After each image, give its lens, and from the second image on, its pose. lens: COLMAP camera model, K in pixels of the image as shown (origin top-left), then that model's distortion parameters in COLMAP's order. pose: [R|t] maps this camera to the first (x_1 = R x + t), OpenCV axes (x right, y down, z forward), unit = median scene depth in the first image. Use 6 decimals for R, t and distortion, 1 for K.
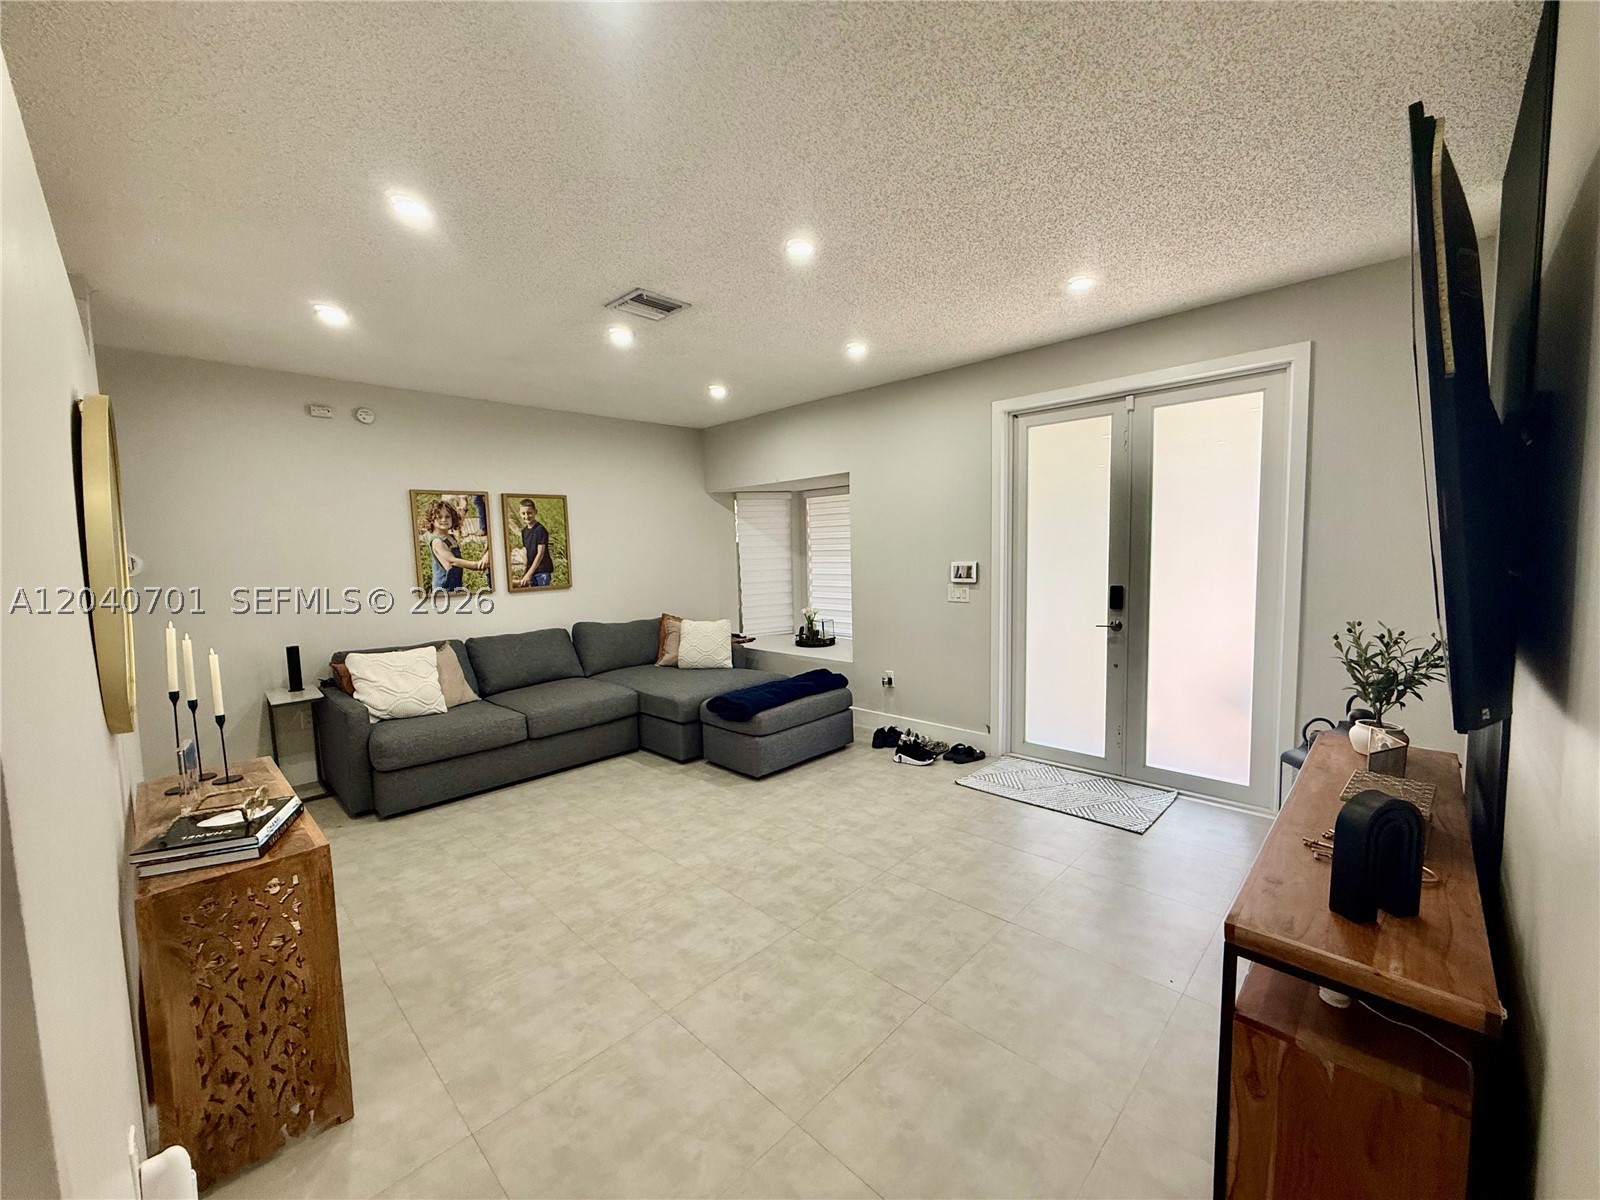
lens RADIAL K [[641.7, 0, 797.0], [0, 641.7, 598.8], [0, 0, 1]] dist [0.004648, 0.000102]
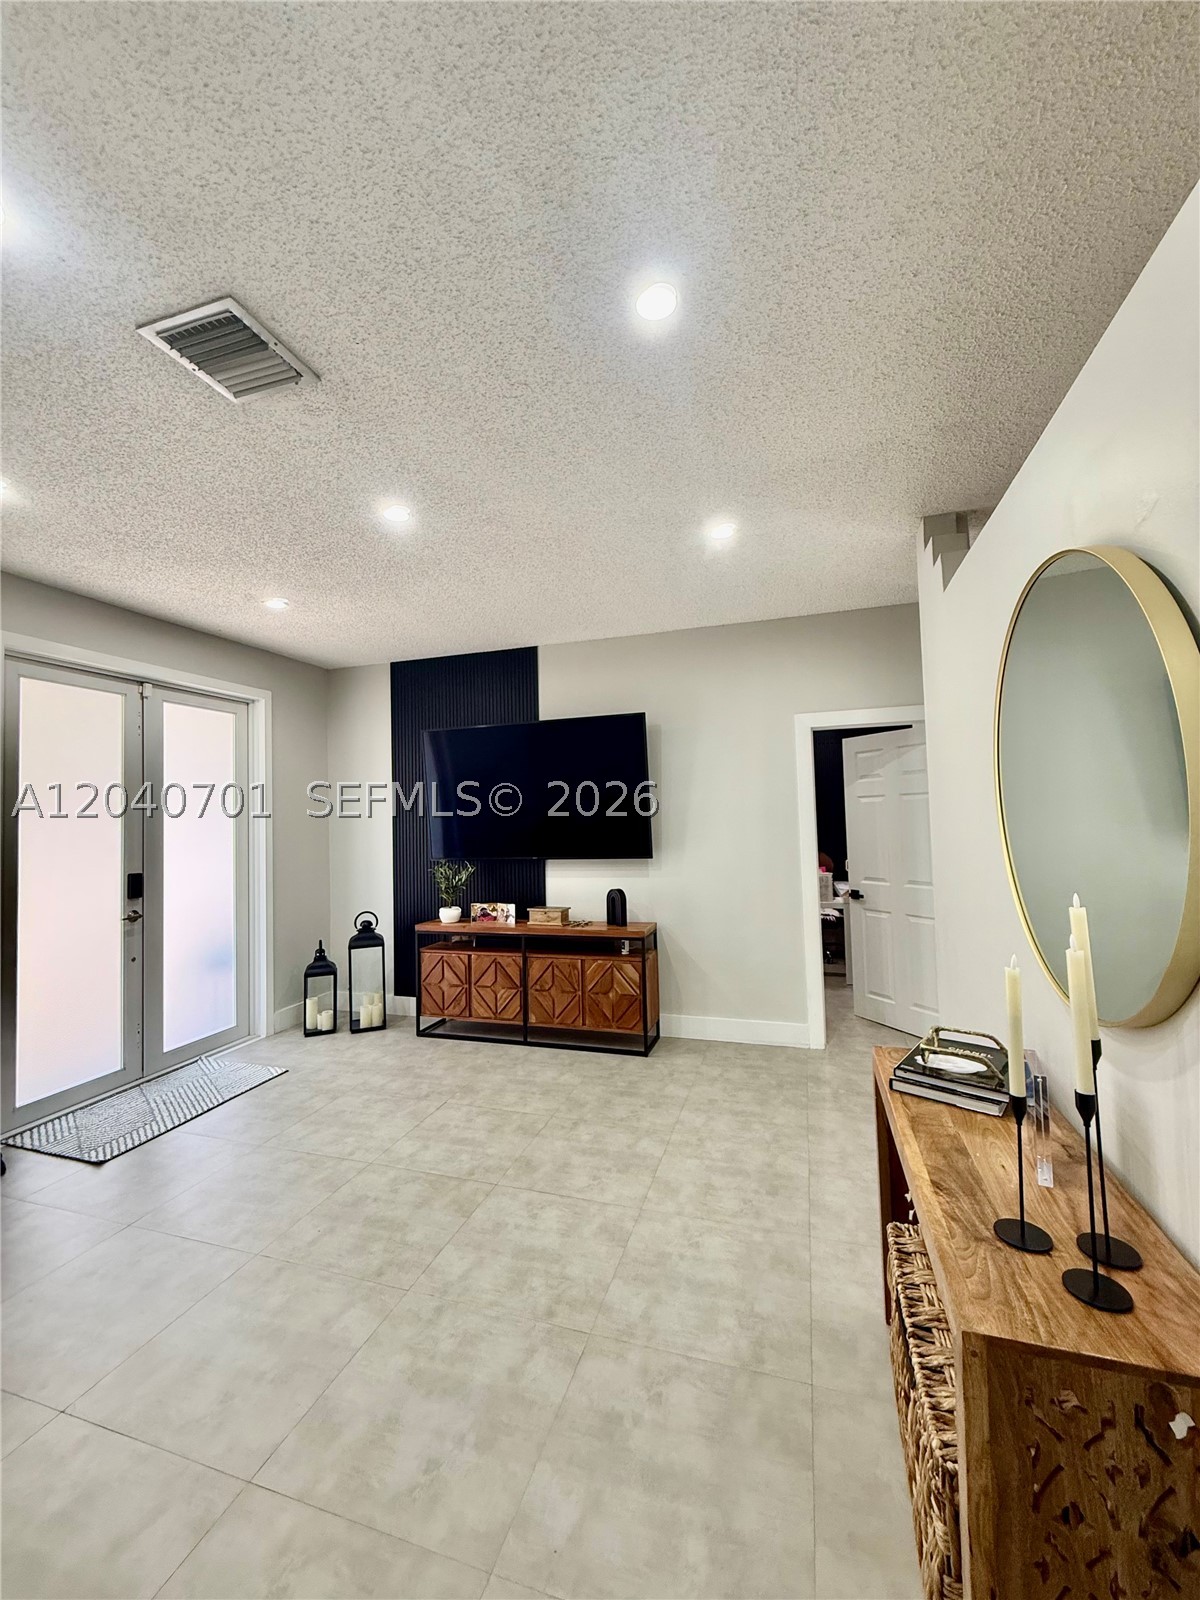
lens RADIAL K [[641.7, 0, 597.5], [0, 641.7, 796.1], [0, 0, 1]] dist [0.004648, 0.000102]
pose [[-0.452550, 0.071400, 0.888876, -0.964714], [0.109242, 0.993720, -0.024203, -0.052309], [-0.885022, 0.086150, -0.457508, 1.192333]]
